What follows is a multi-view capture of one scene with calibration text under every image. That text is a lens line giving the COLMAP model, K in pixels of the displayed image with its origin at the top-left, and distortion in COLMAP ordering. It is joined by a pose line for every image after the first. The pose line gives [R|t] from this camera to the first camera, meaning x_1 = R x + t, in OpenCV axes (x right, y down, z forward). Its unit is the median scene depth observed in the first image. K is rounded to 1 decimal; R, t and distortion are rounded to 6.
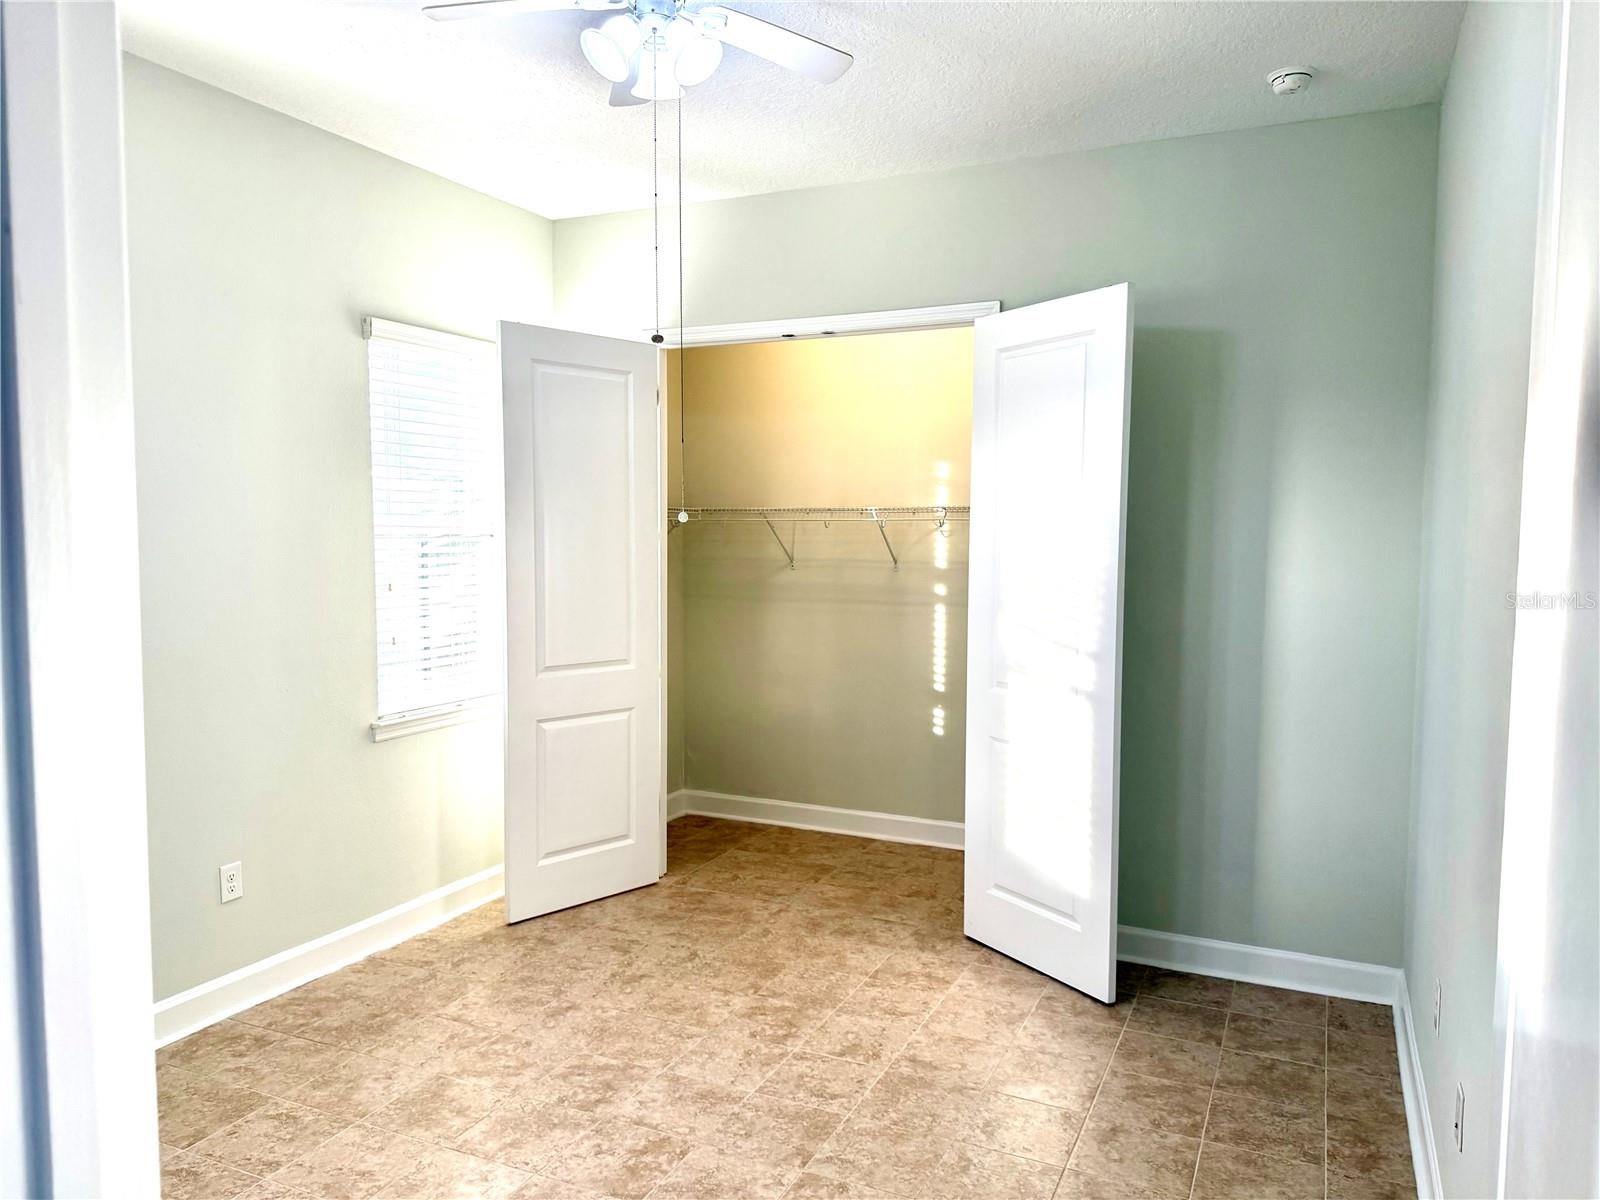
lens RADIAL K [[1119.0, 0, 800.6], [0, 1119.0, 607.2], [0, 0, 1]] dist [0.062643, -0.090069]
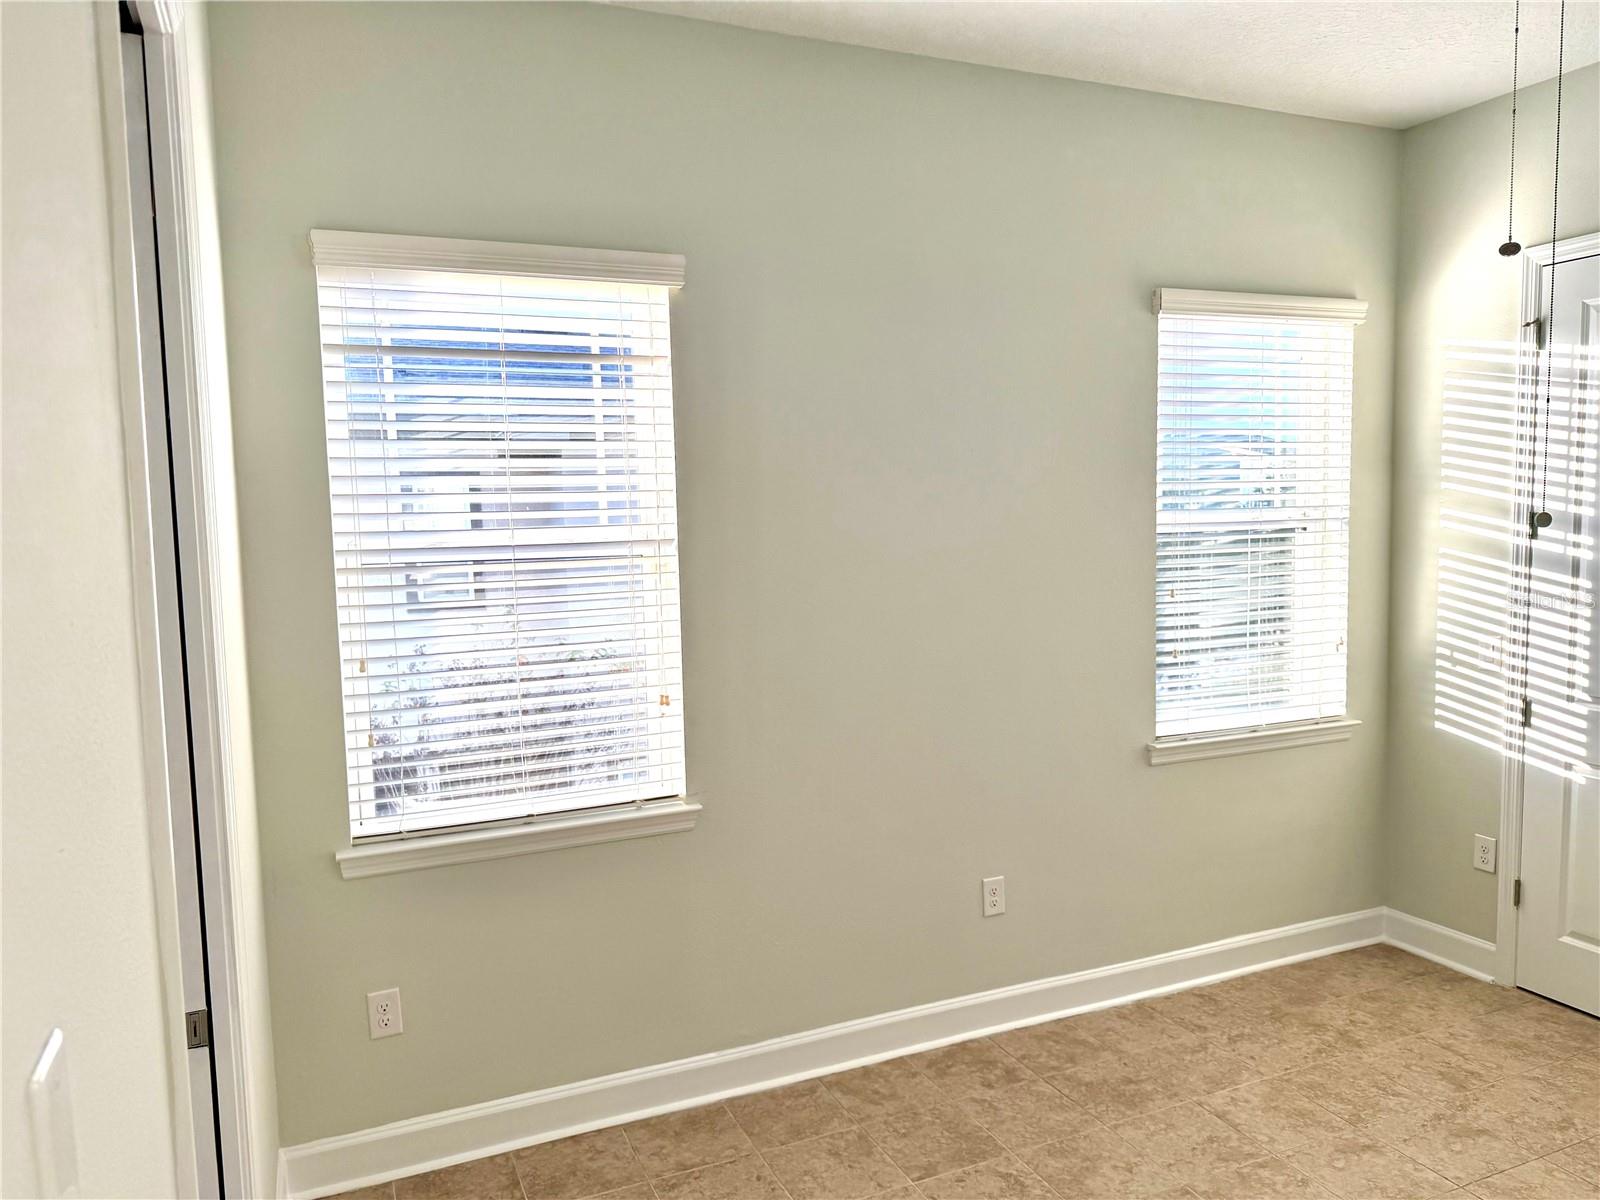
lens RADIAL K [[1121.9, 0, 810.0], [0, 1121.9, 619.4], [0, 0, 1]] dist [0.034712, -0.033979]
pose [[0.750968, 0.035039, -0.659409, 0.006082], [-0.017358, 0.999294, 0.033331, -0.024831], [0.660111, -0.013584, 0.751045, 0.172885]]
